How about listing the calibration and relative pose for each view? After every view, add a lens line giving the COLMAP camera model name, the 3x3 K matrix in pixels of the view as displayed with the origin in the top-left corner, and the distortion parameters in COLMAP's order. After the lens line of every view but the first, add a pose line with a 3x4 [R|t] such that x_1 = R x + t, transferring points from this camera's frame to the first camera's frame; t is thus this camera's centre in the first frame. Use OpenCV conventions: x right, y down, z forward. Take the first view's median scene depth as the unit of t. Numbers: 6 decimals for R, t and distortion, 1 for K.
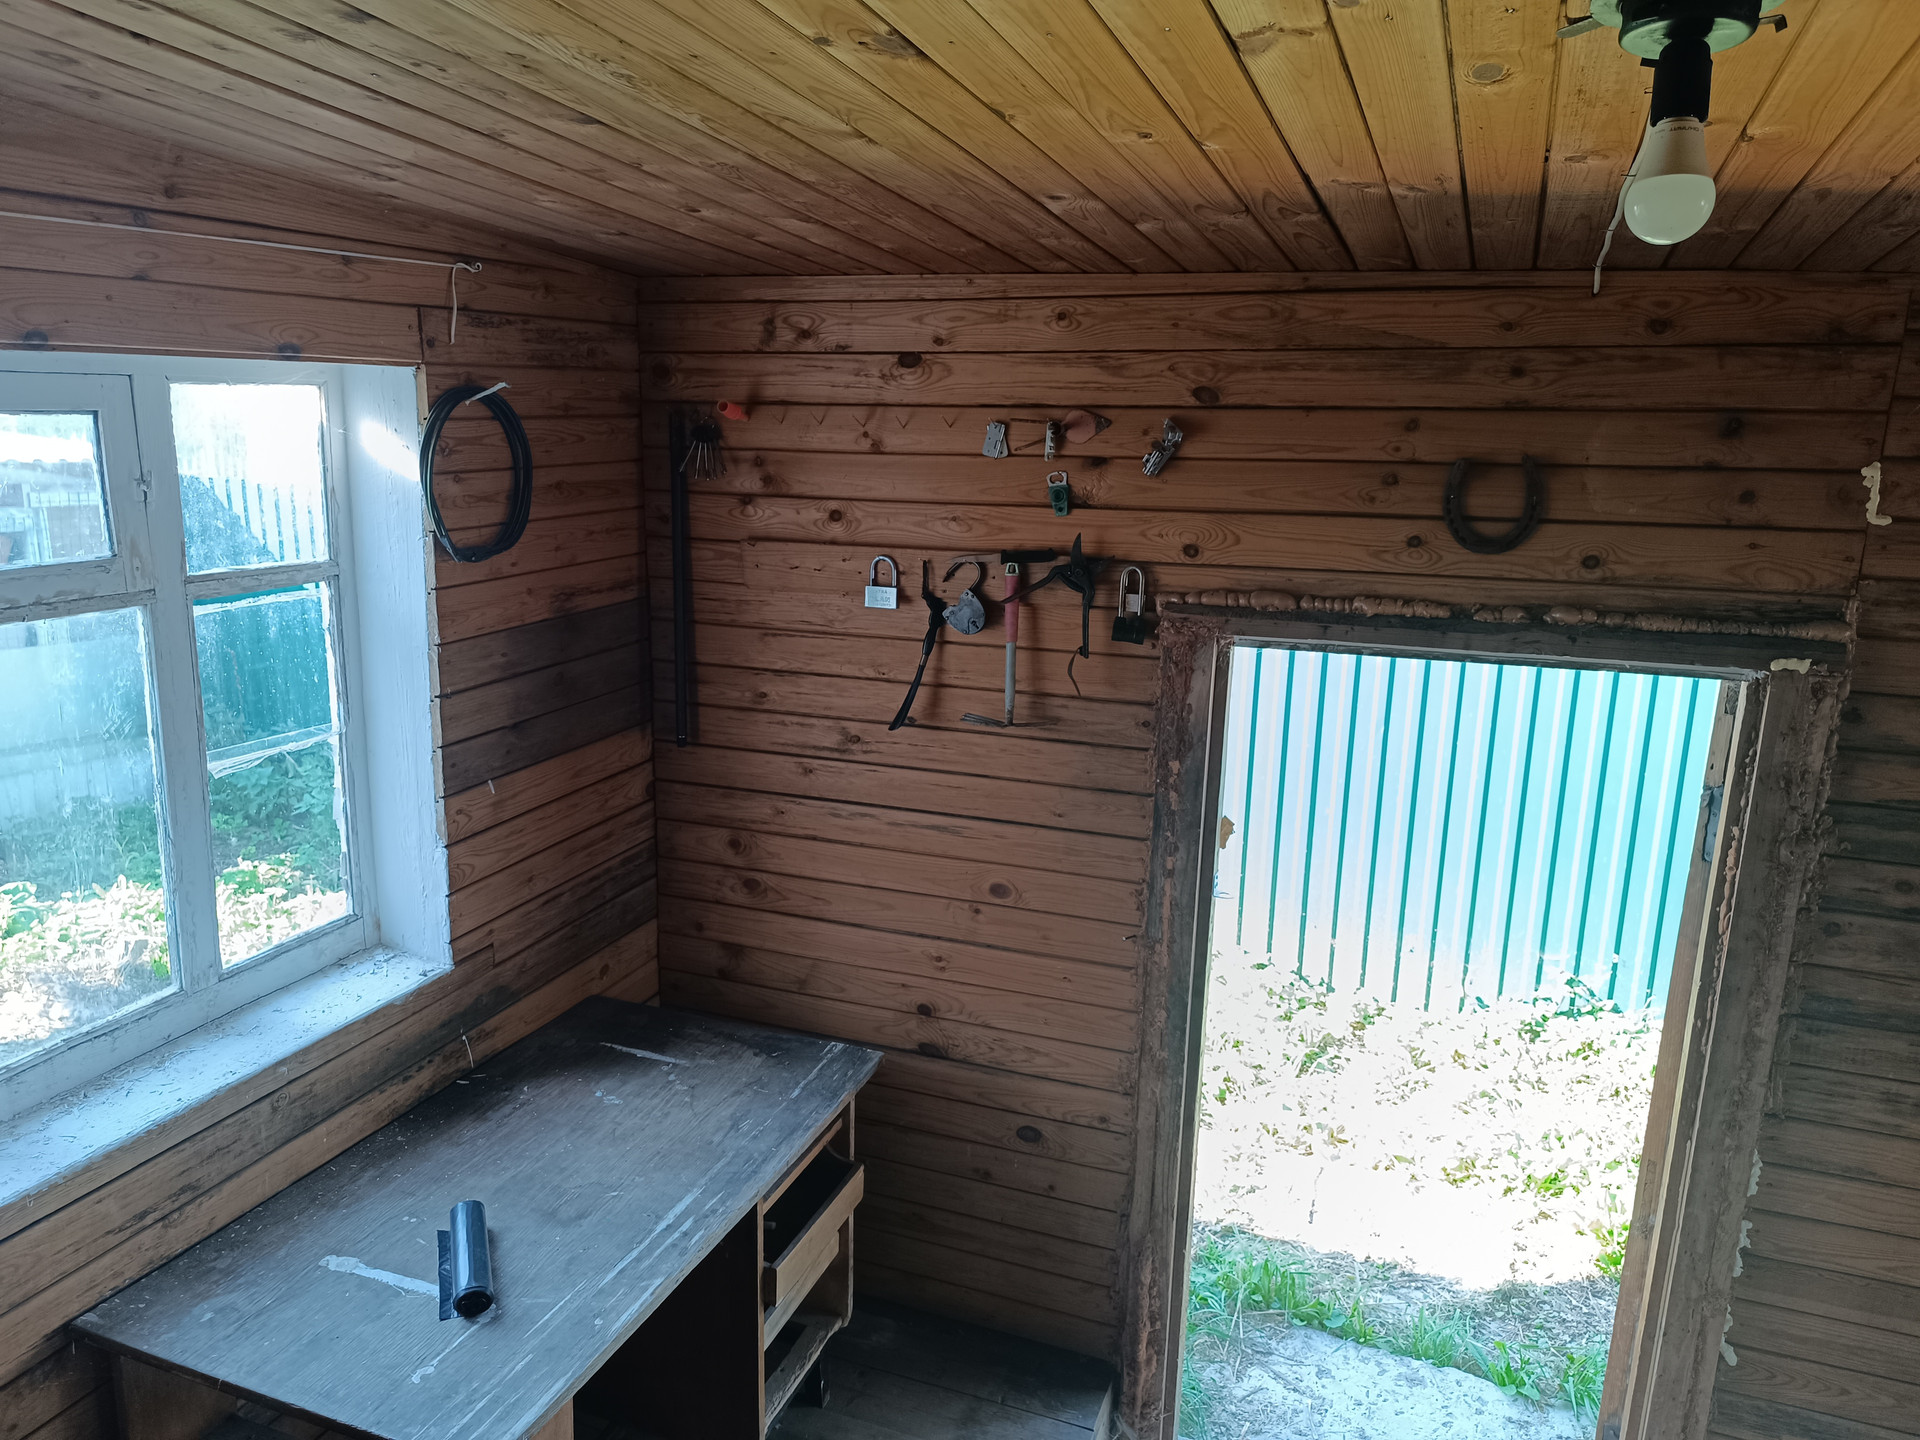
lens RADIAL K [[1316.0, 0, 963.6], [0, 1316.0, 724.7], [0, 0, 1]] dist [0.043629, -0.047262]
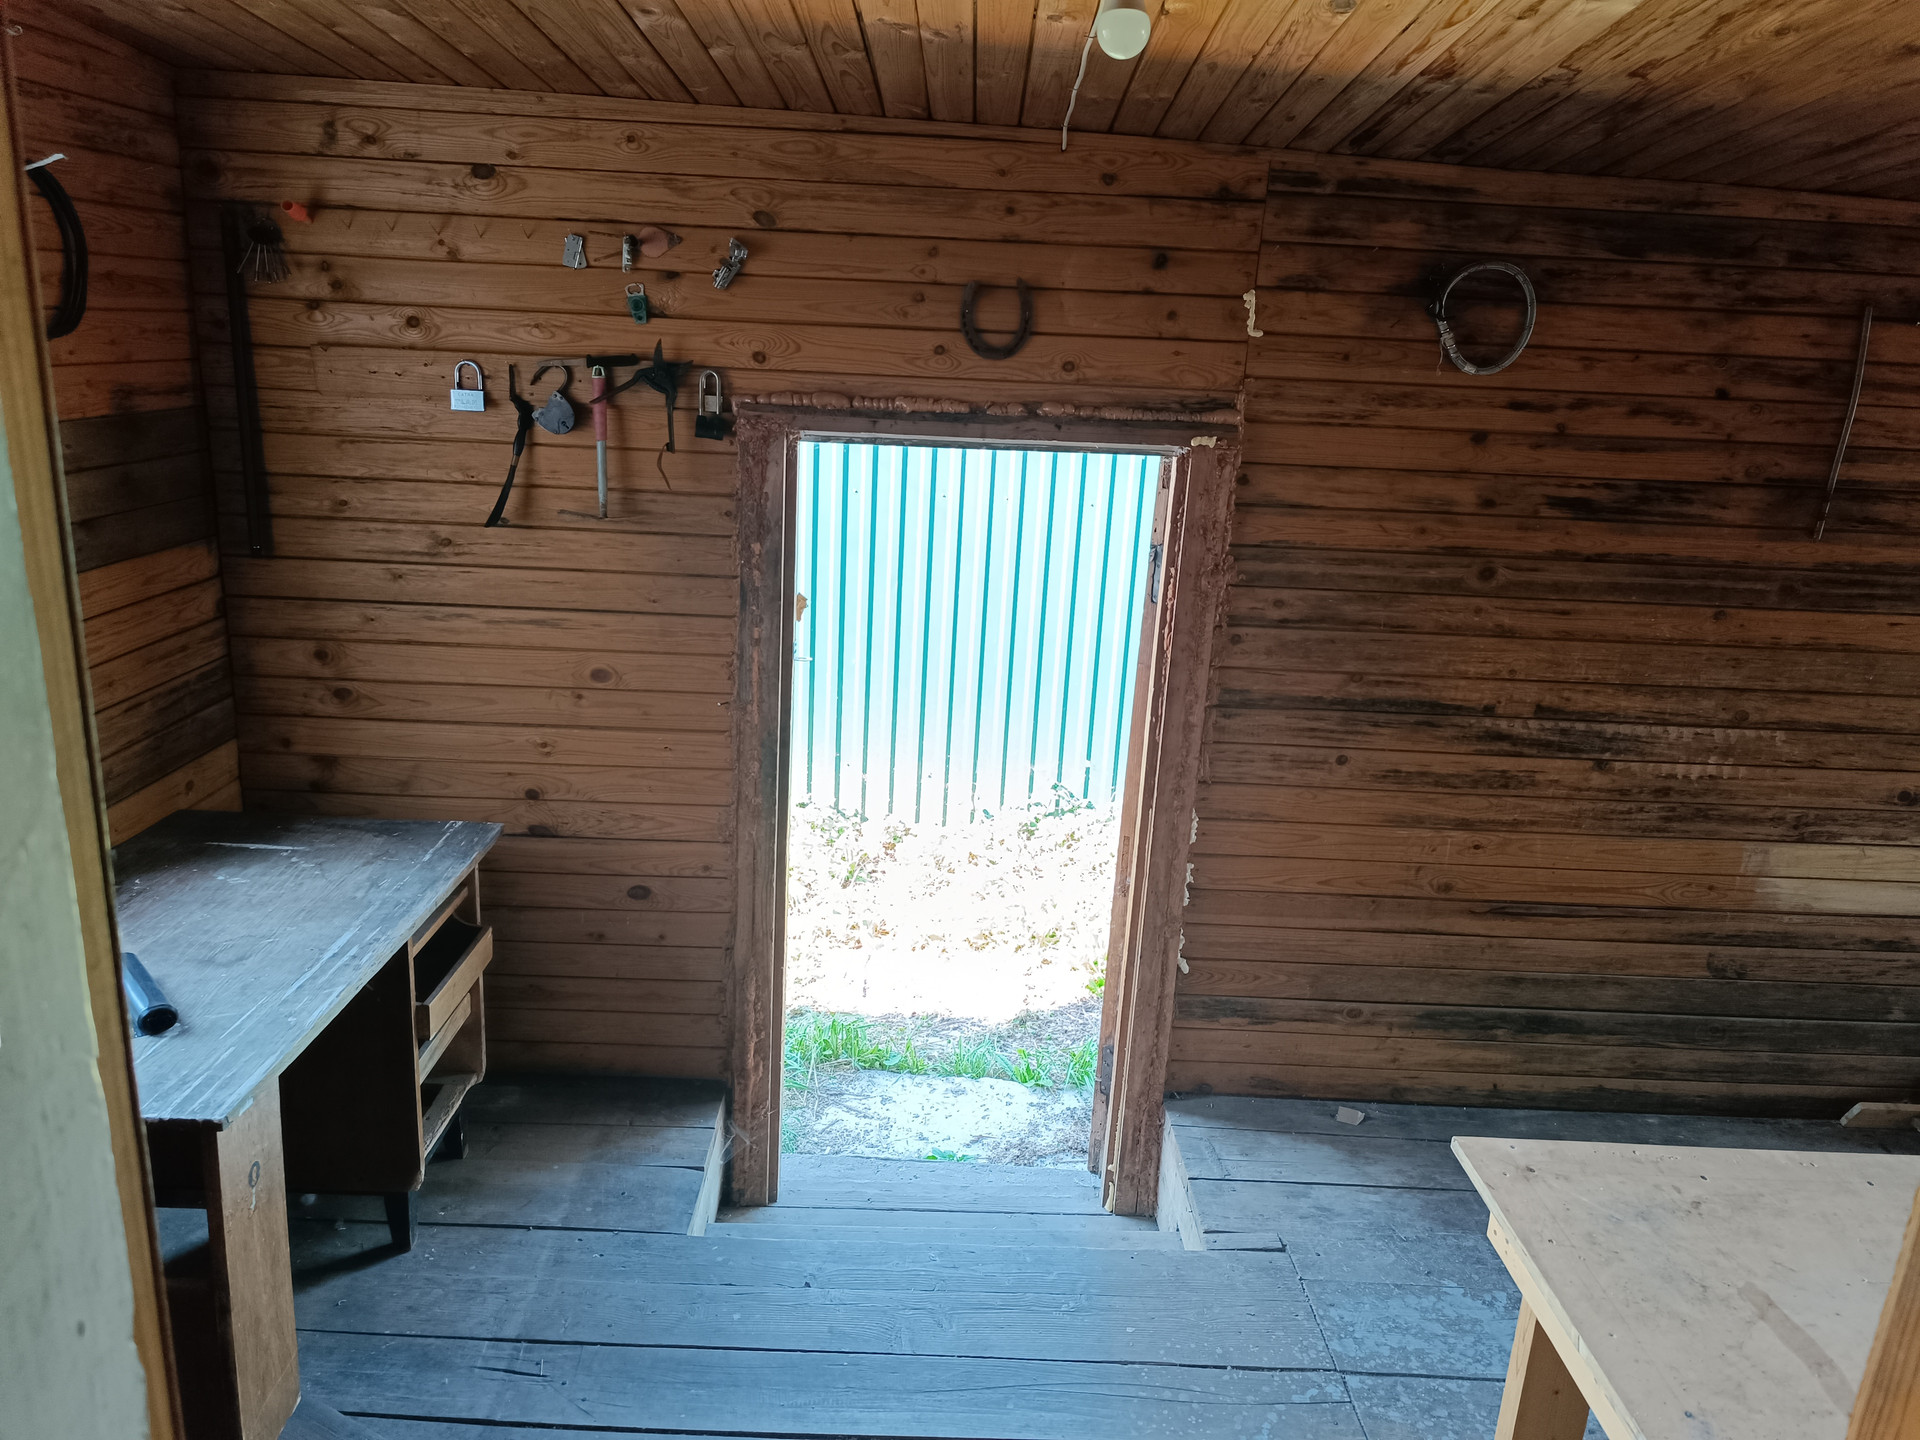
lens RADIAL K [[1316.0, 0, 955.2], [0, 1316.0, 731.8], [0, 0, 1]] dist [0.043629, -0.047262]
pose [[0.931448, -0.071617, 0.356756, -0.105249], [0.050073, 0.996340, 0.069276, 0.124552], [-0.360412, -0.046664, 0.931625, -0.162253]]
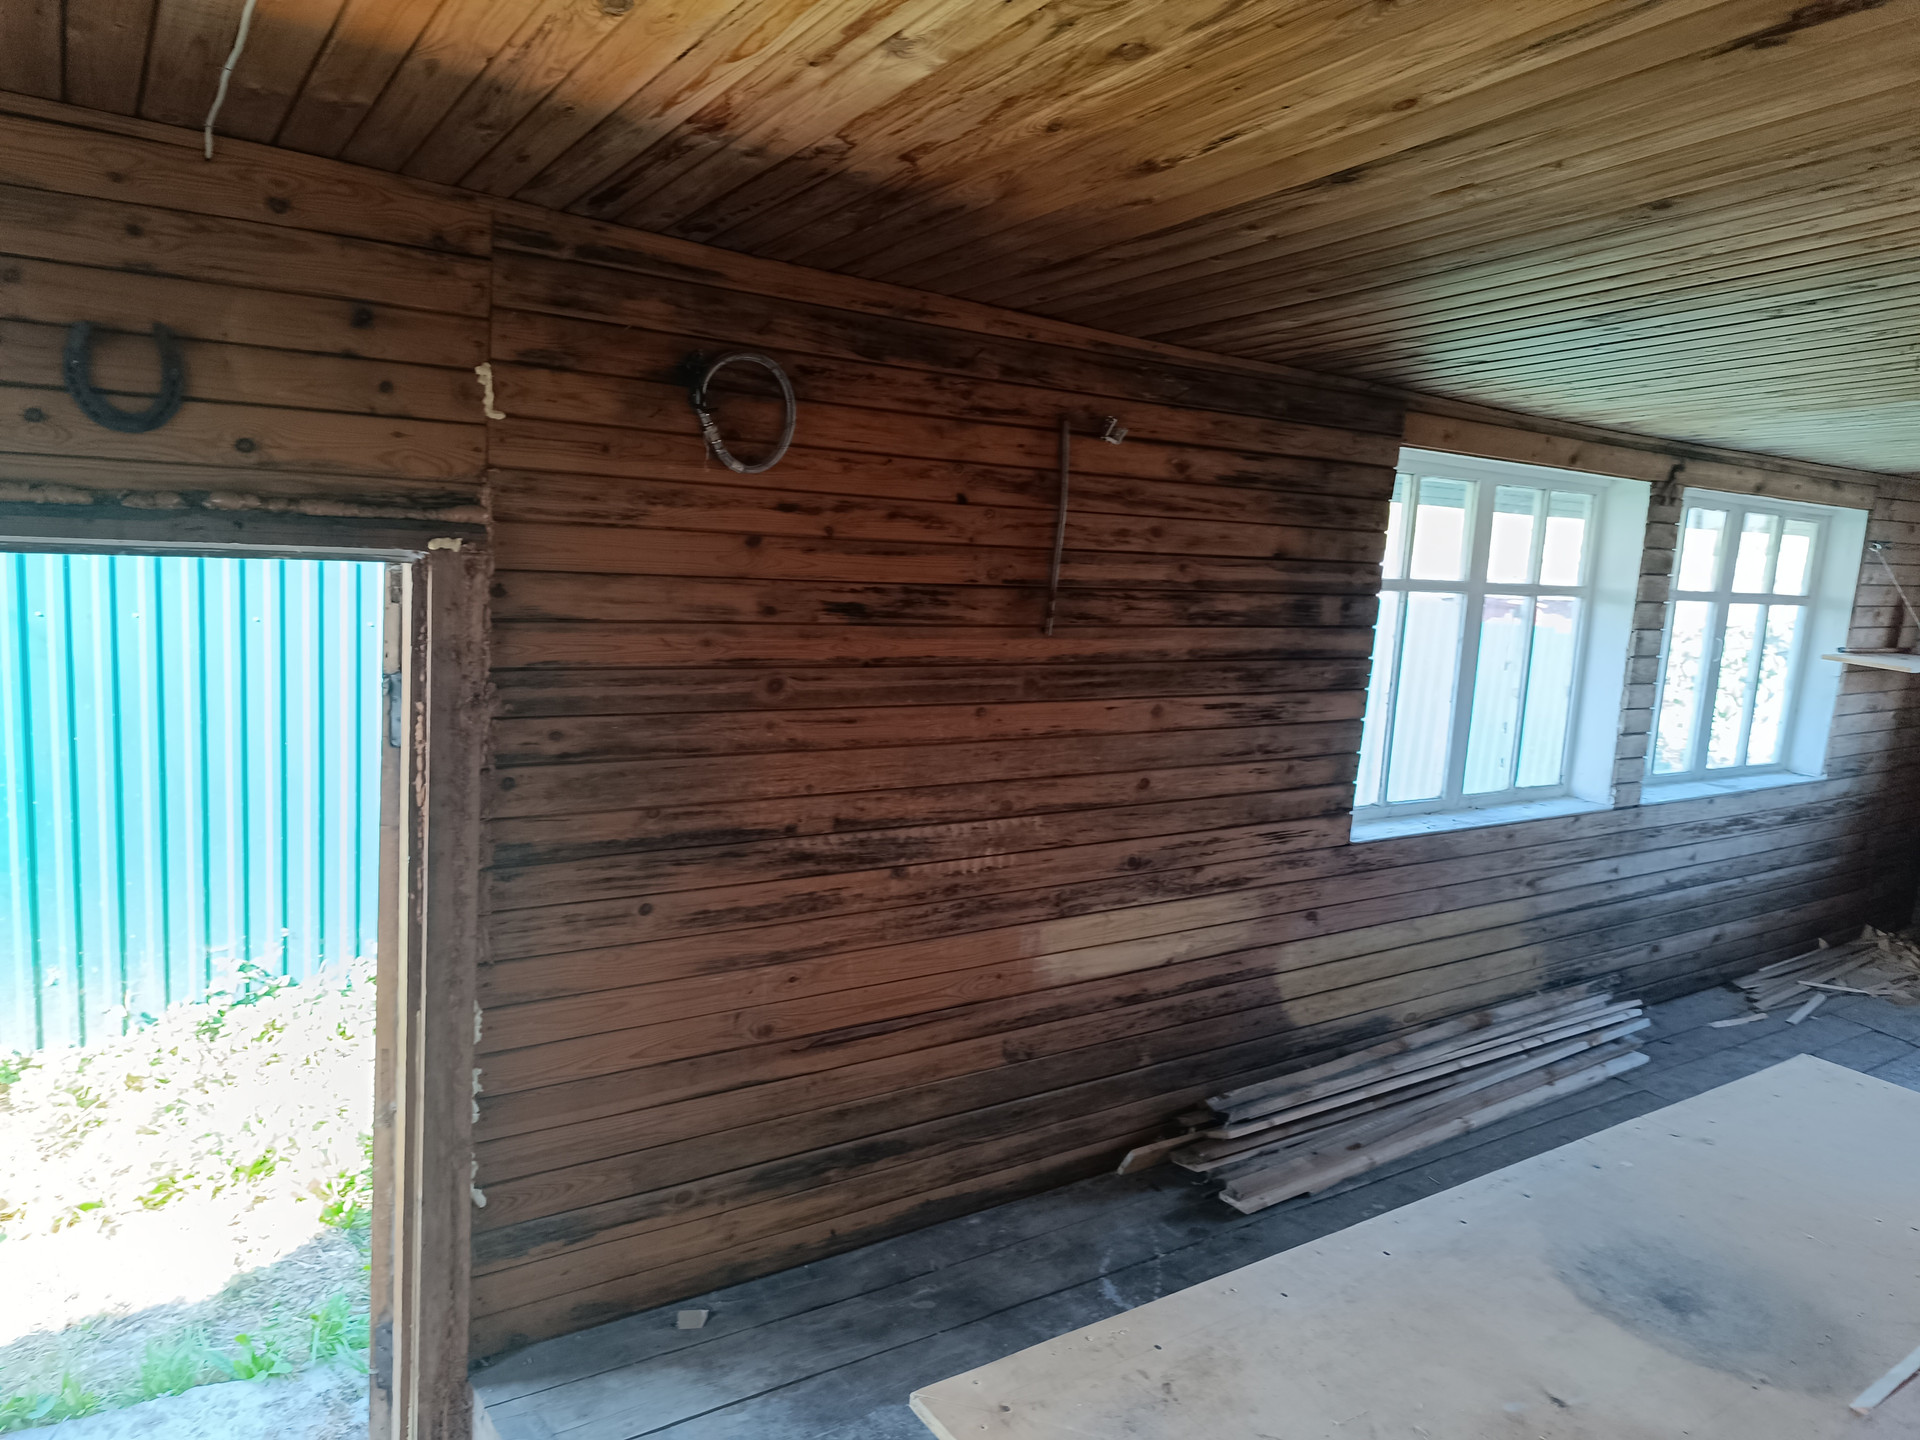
lens RADIAL K [[1316.0, 0, 921.8], [0, 1316.0, 736.0], [0, 0, 1]] dist [0.043629, -0.047262]
pose [[0.576886, -0.114580, 0.808749, -0.043492], [0.127447, 0.990613, 0.049436, 0.091664], [-0.806821, 0.074554, 0.586073, 0.047160]]
